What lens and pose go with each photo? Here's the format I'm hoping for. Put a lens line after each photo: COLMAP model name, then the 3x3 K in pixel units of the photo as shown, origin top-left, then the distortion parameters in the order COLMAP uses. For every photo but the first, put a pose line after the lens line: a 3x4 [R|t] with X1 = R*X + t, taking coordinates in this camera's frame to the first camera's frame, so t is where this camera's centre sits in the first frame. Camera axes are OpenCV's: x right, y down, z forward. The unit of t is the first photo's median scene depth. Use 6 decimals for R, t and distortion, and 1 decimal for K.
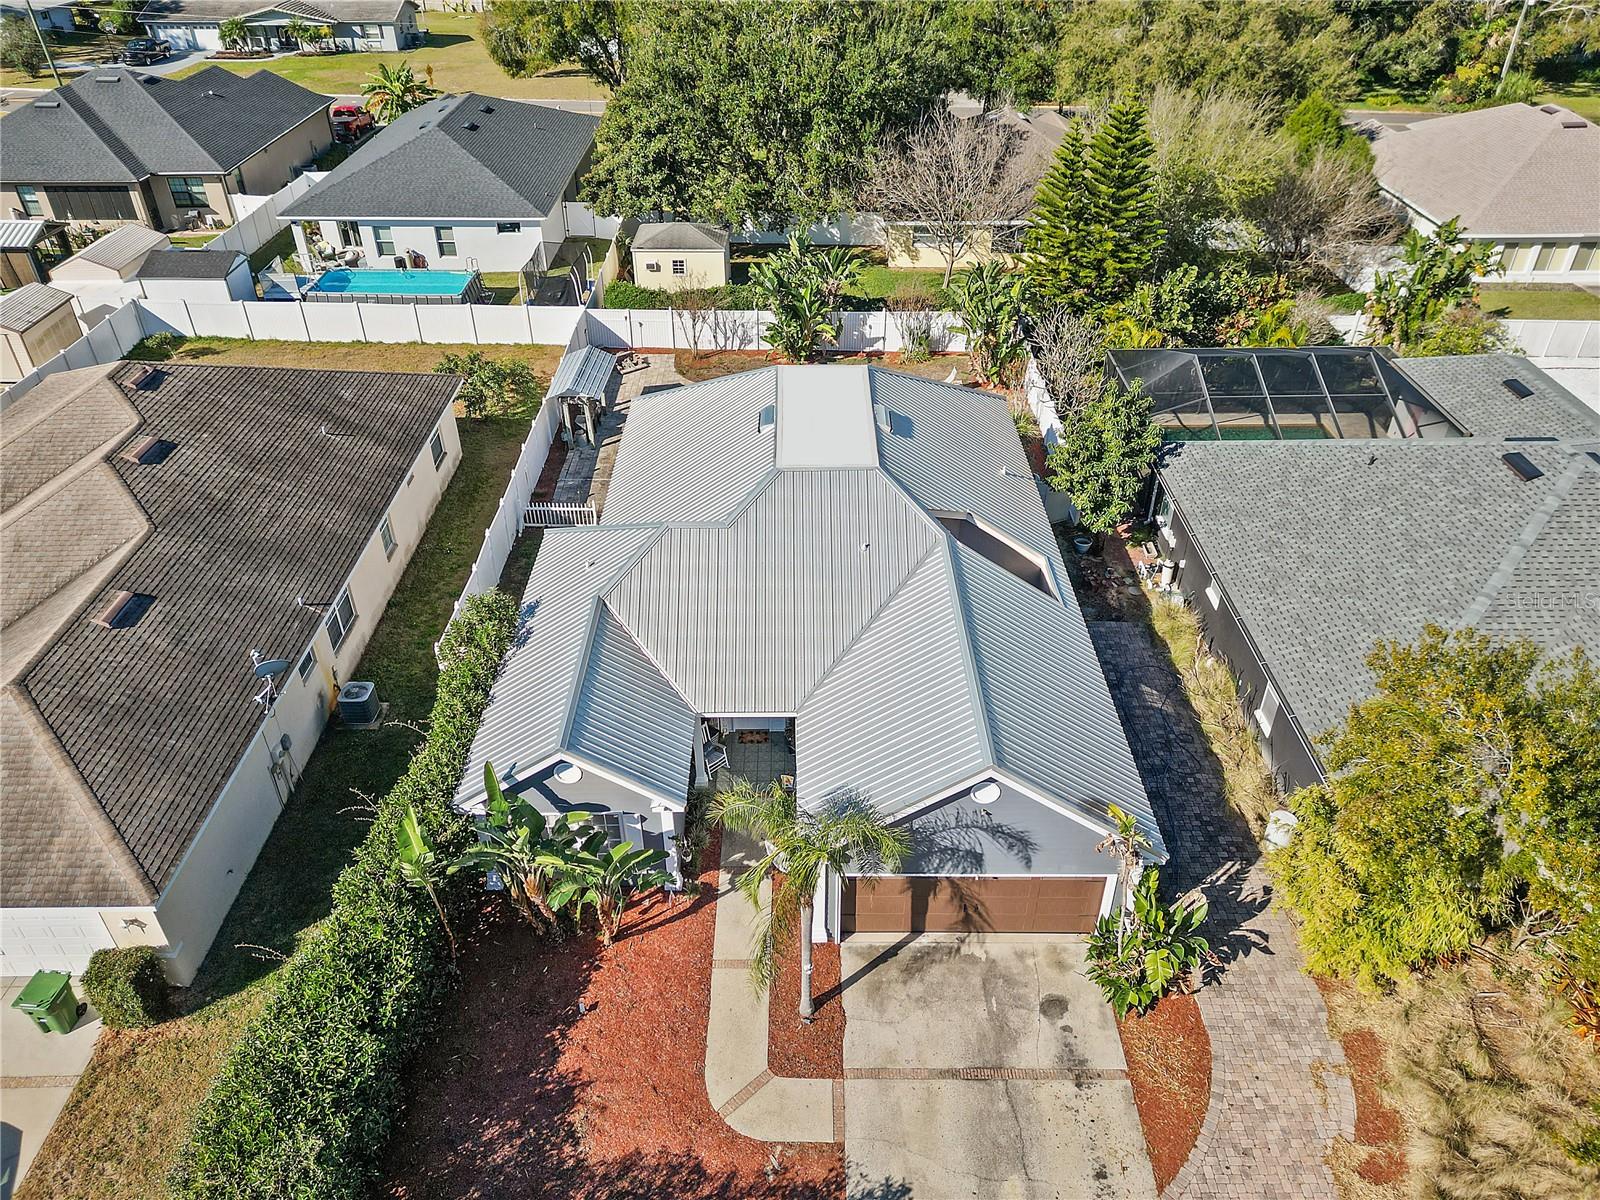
lens RADIAL K [[1164.2, 0, 796.5], [0, 1164.2, 607.7], [0, 0, 1]] dist [0.076299, -0.071532]
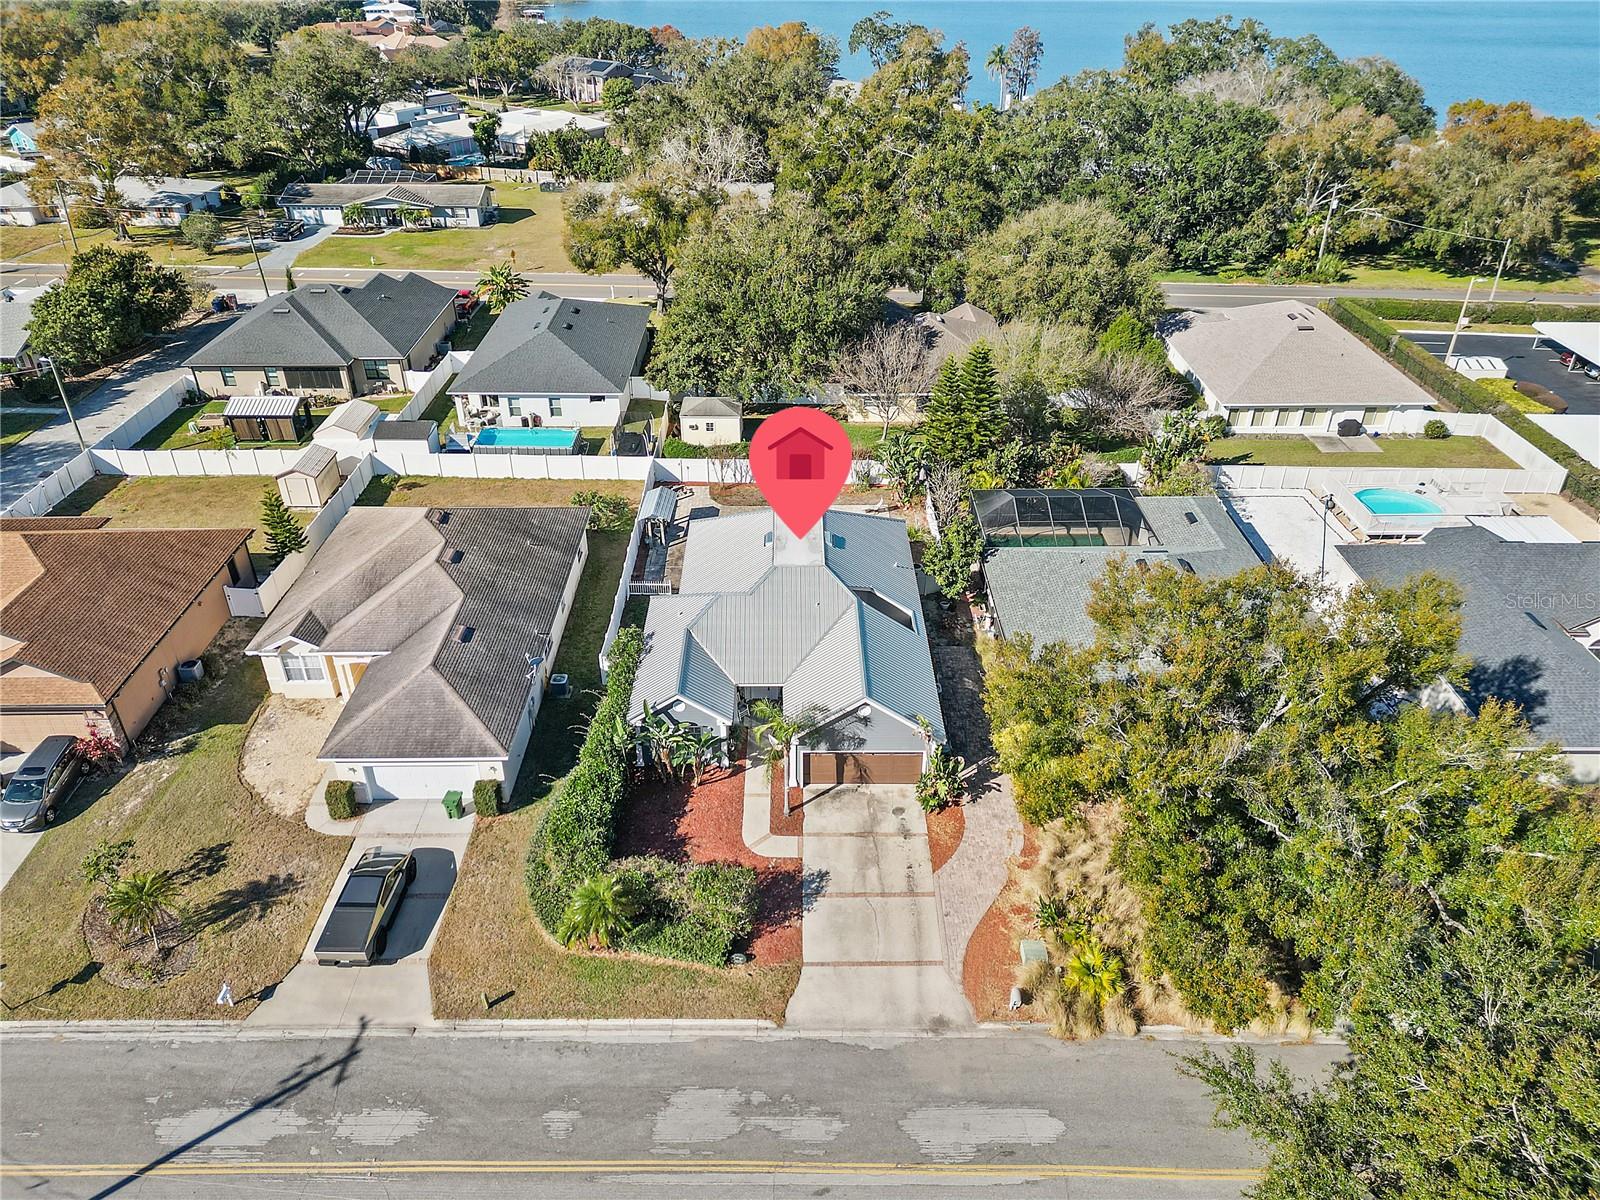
lens RADIAL K [[1164.2, 0, 796.5], [0, 1164.2, 607.7], [0, 0, 1]] dist [0.076299, -0.071532]
pose [[0.999990, 0.000731, 0.004349, 0.008525], [-0.000480, 0.998359, -0.057257, 0.042503], [-0.004383, 0.057254, 0.998350, -0.629287]]
